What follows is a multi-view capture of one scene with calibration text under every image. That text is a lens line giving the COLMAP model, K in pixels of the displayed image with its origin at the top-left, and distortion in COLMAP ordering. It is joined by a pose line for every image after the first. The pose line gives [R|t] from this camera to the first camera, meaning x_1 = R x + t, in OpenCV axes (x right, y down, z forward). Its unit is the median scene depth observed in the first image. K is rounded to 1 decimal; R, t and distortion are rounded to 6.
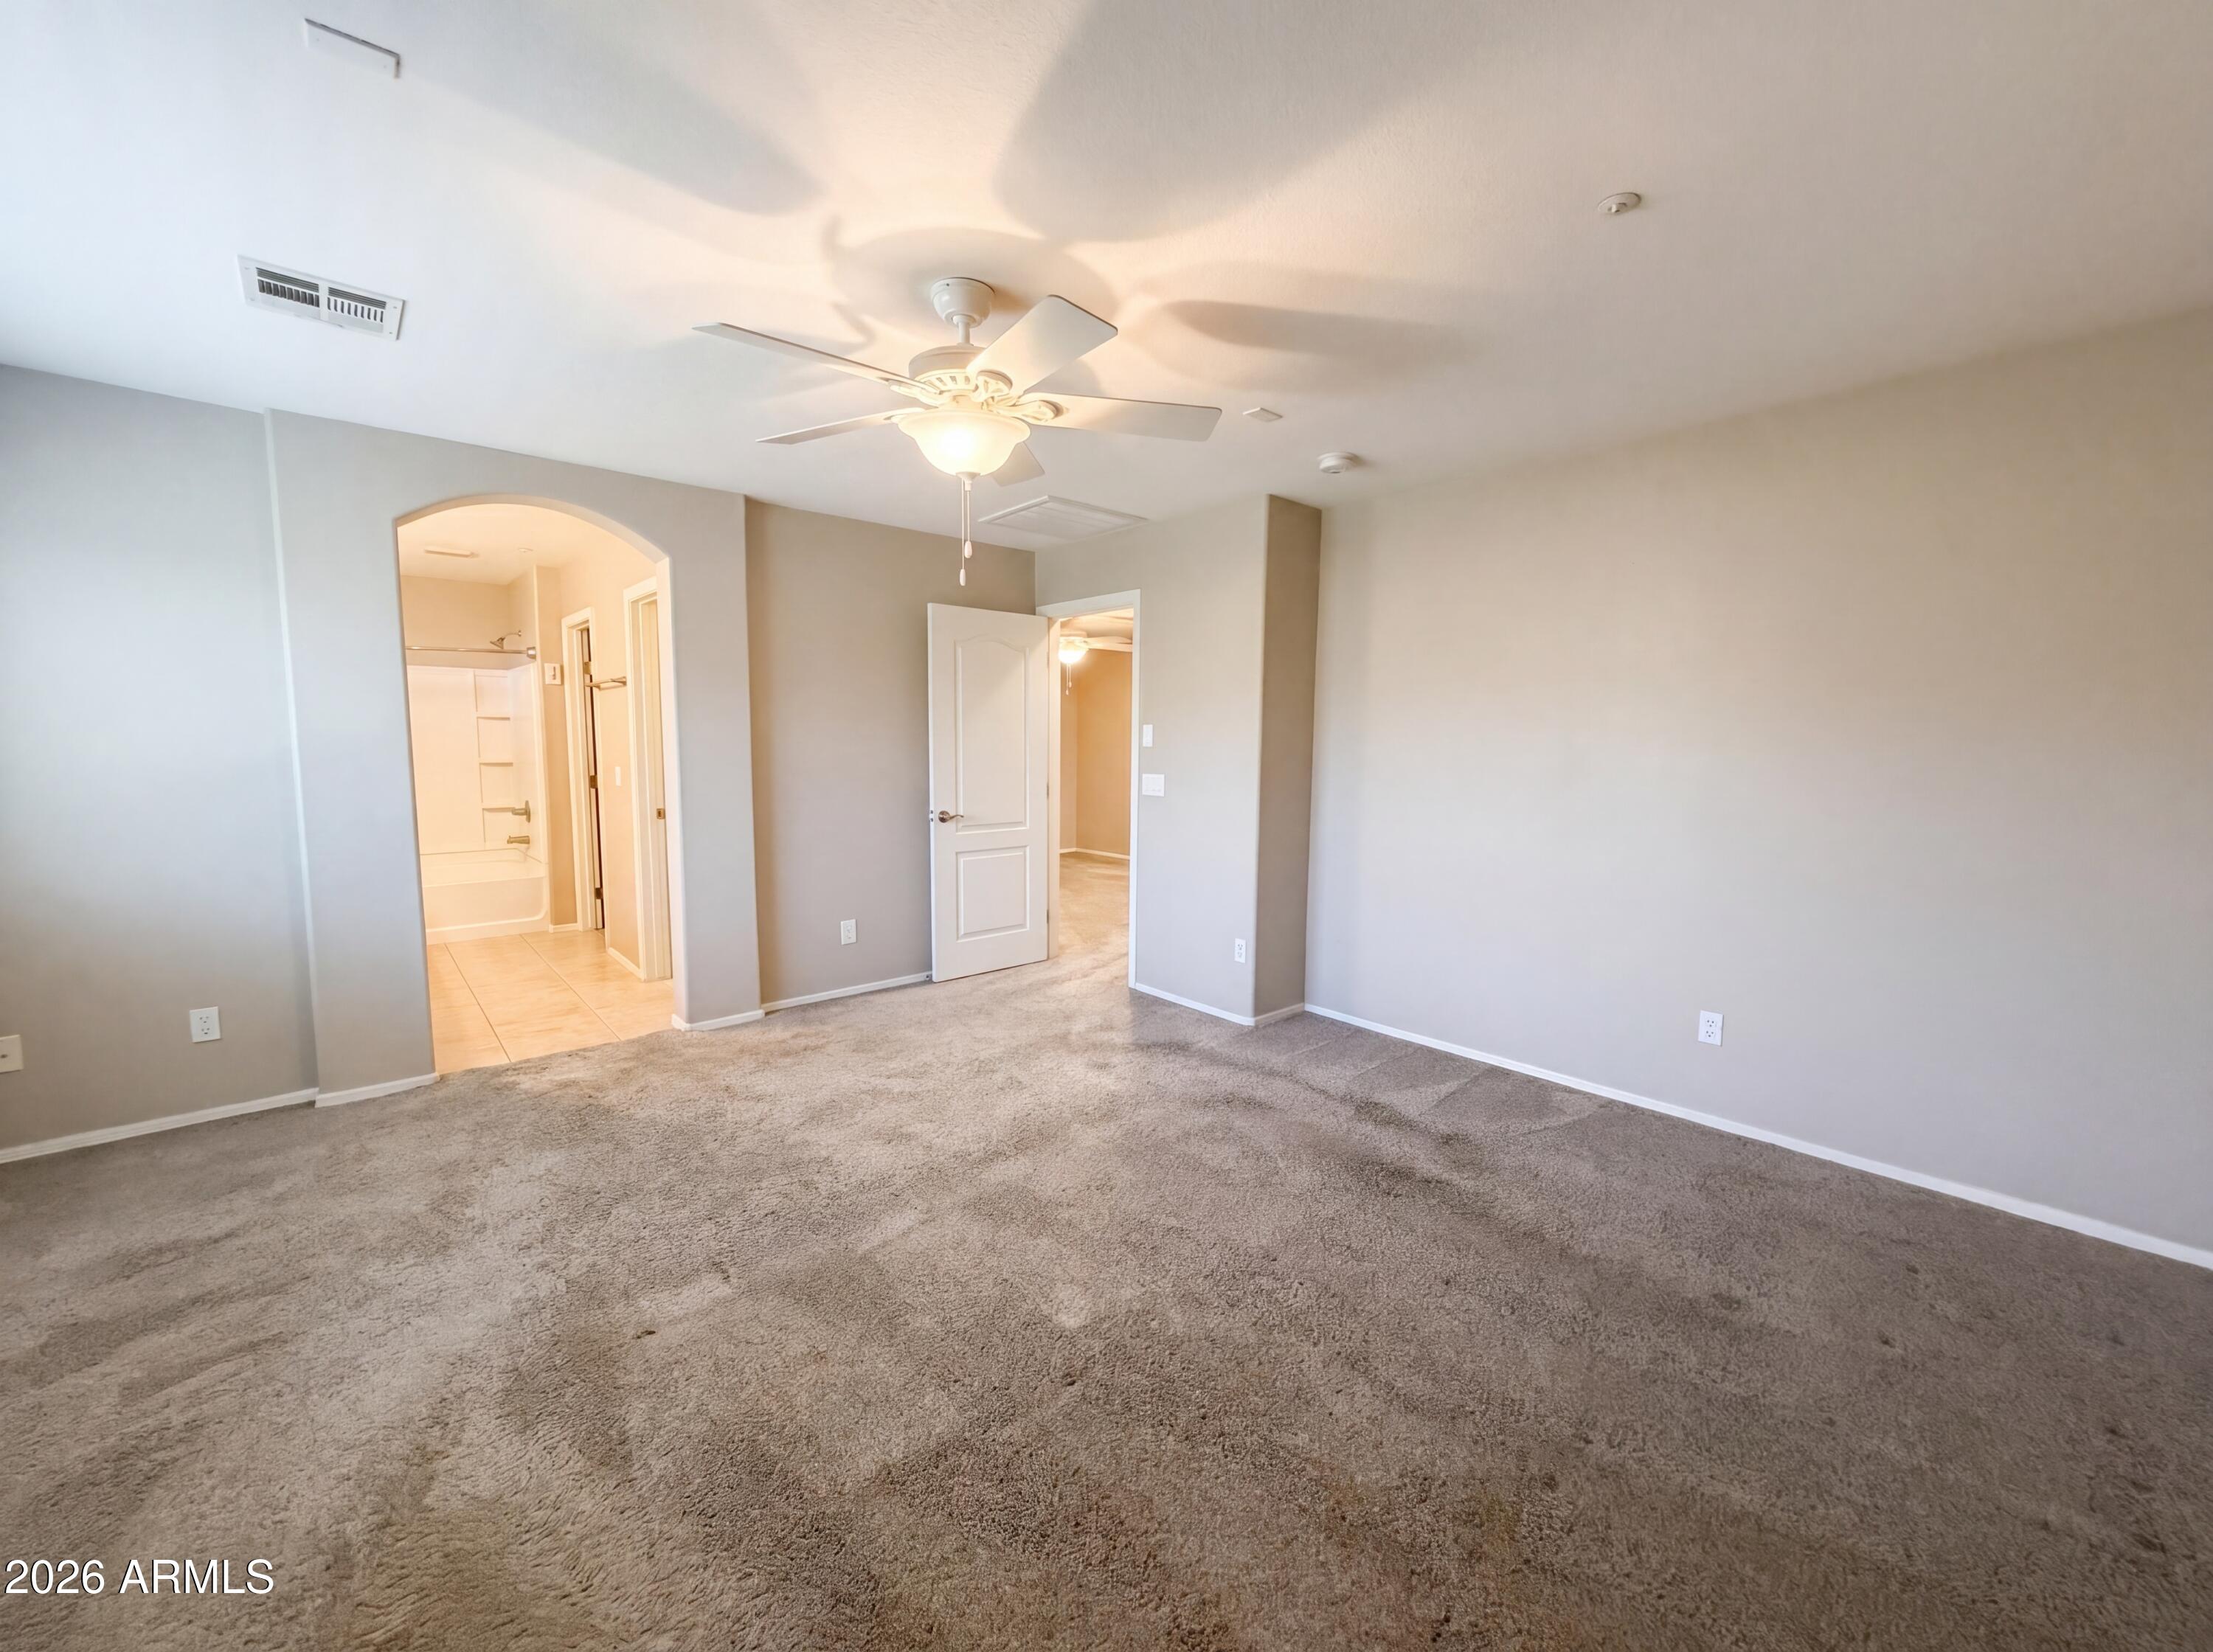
lens RADIAL K [[884.3, 0, 1106.0], [0, 884.3, 822.8], [0, 0, 1]] dist [-0.000624, 0.000012]
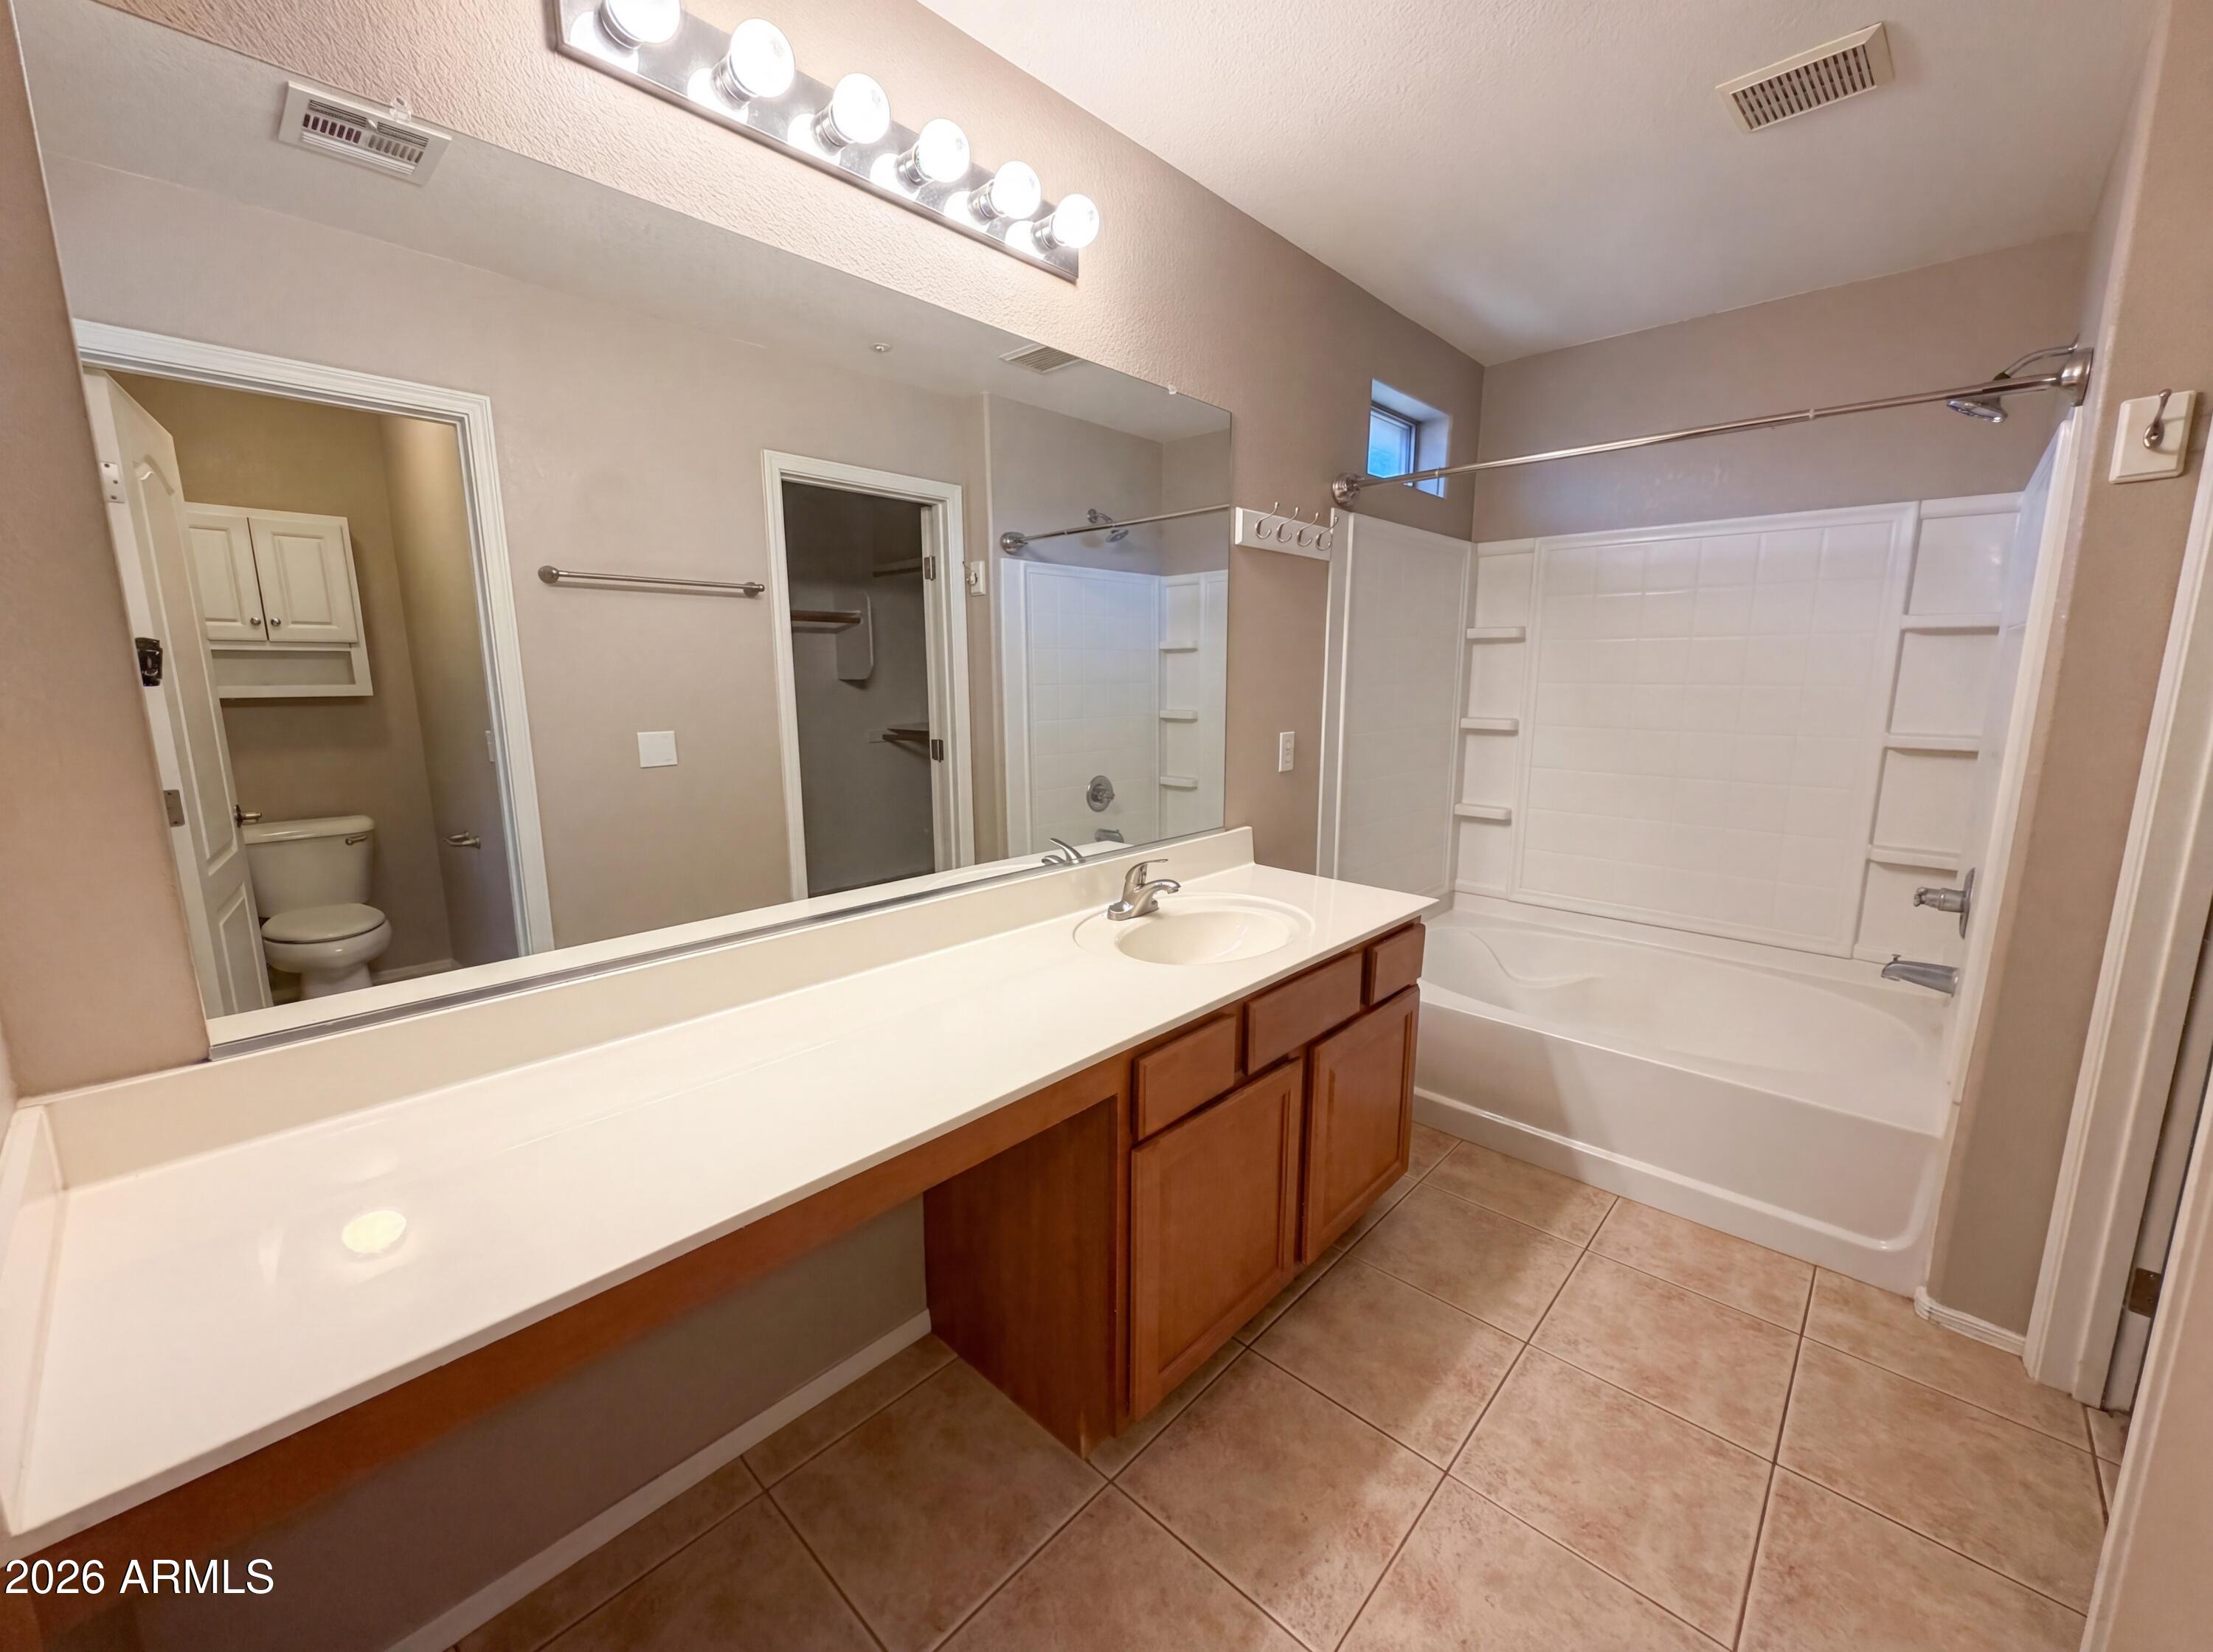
lens RADIAL K [[884.3, 0, 1106.0], [0, 884.3, 822.8], [0, 0, 1]] dist [-0.000624, 0.000012]
pose [[0.098635, 0.164734, -0.981394, -0.376035], [-0.093468, 0.983377, 0.155672, -0.068086], [0.990724, 0.076375, 0.112393, 0.663944]]
